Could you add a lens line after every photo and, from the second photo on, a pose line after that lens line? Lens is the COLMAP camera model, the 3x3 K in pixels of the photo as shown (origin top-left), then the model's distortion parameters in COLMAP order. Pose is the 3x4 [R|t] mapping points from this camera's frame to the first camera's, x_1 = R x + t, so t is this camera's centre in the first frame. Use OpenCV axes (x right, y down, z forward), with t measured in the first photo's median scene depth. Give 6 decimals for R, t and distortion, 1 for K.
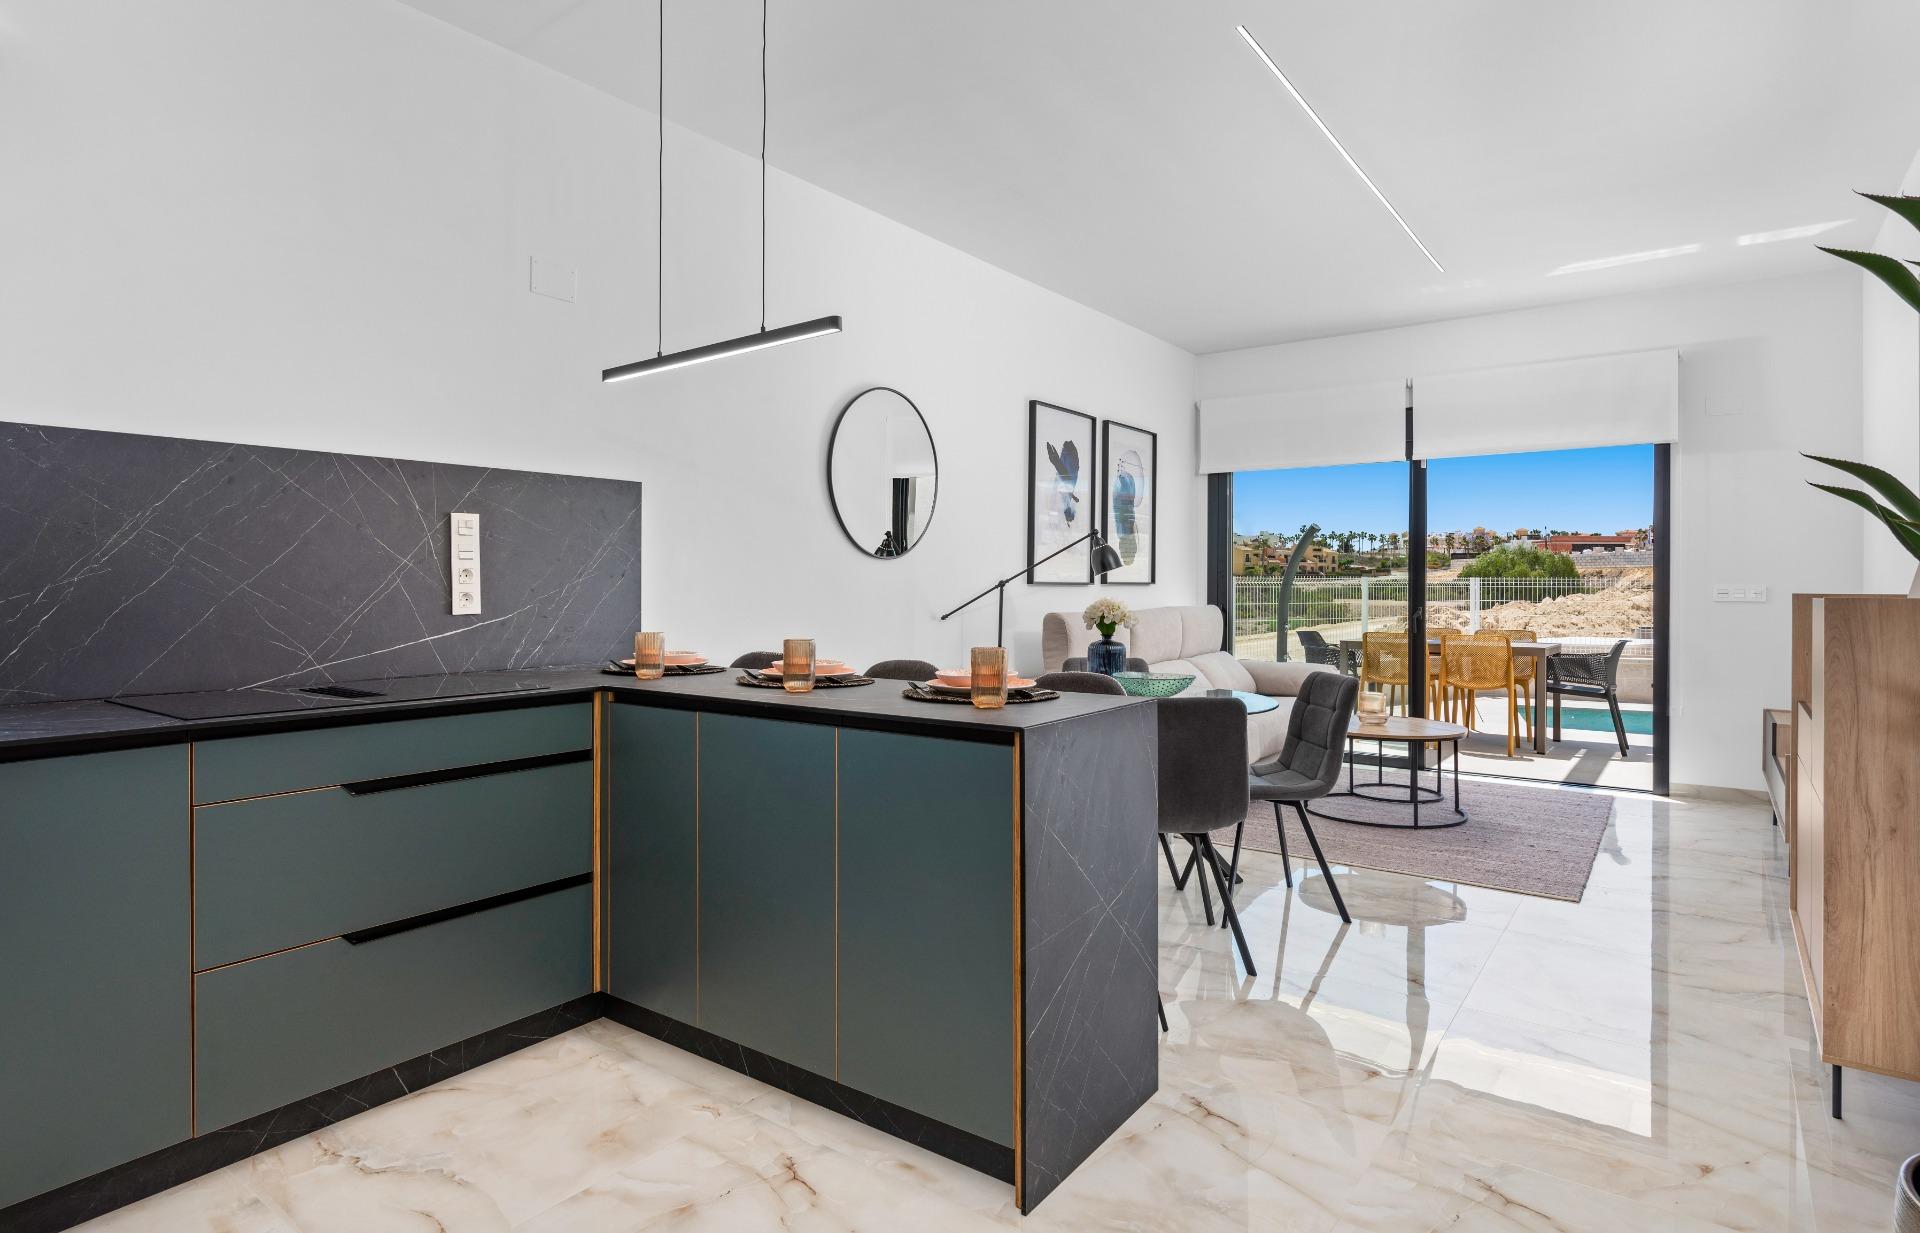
lens RADIAL K [[1033.7, 0, 944.0], [0, 1033.7, 577.5], [0, 0, 1]] dist [0.003620, 0.000675]
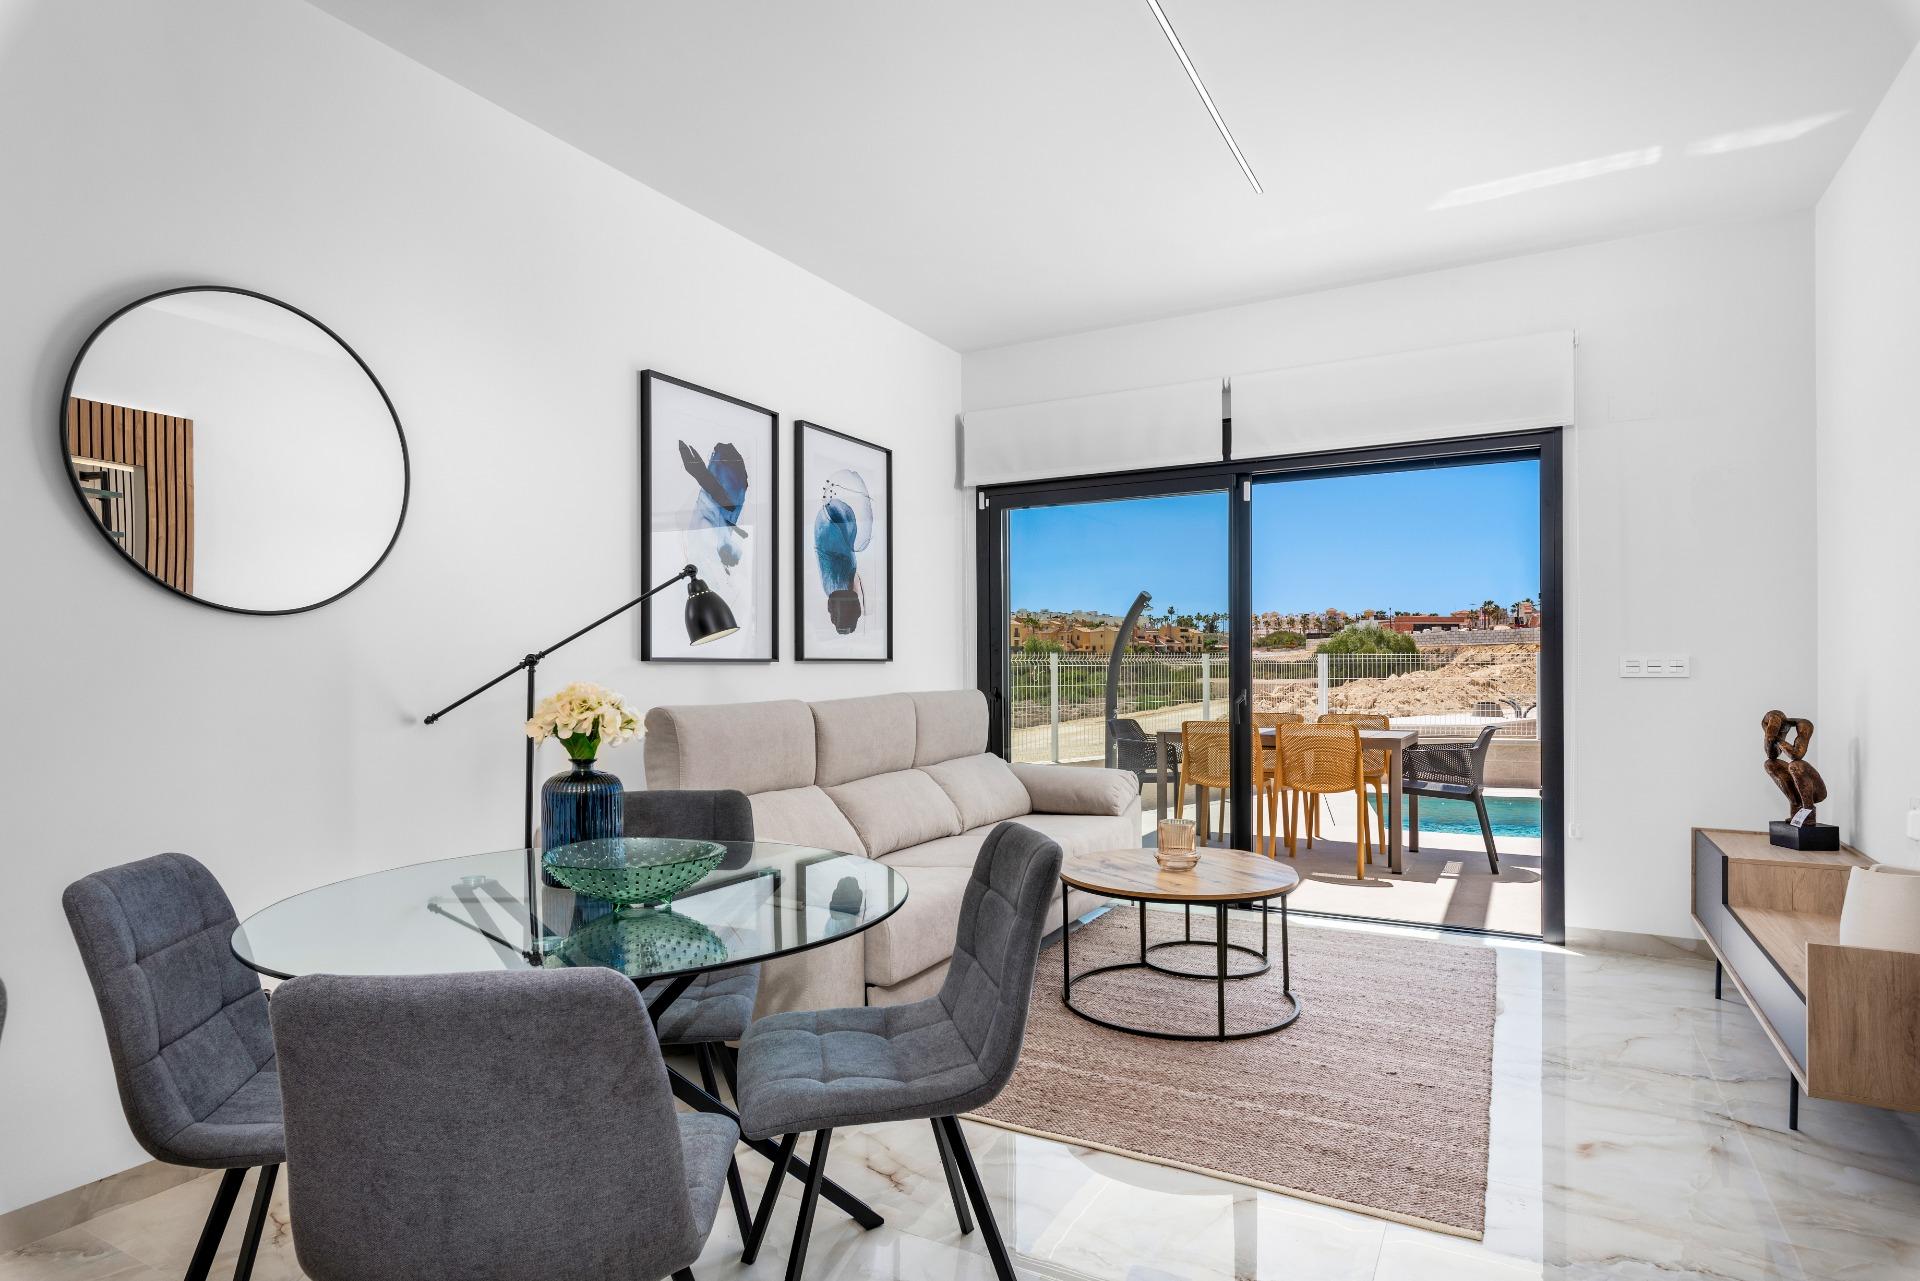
lens RADIAL K [[1033.3, 0, 960.9], [0, 1033.3, 654.5], [0, 0, 1]] dist [0.000975, -0.000807]
pose [[0.991180, -0.007713, 0.132296, 0.146103], [0.008380, 0.999955, -0.004487, 0.005041], [-0.132255, 0.005556, 0.991200, 0.265115]]
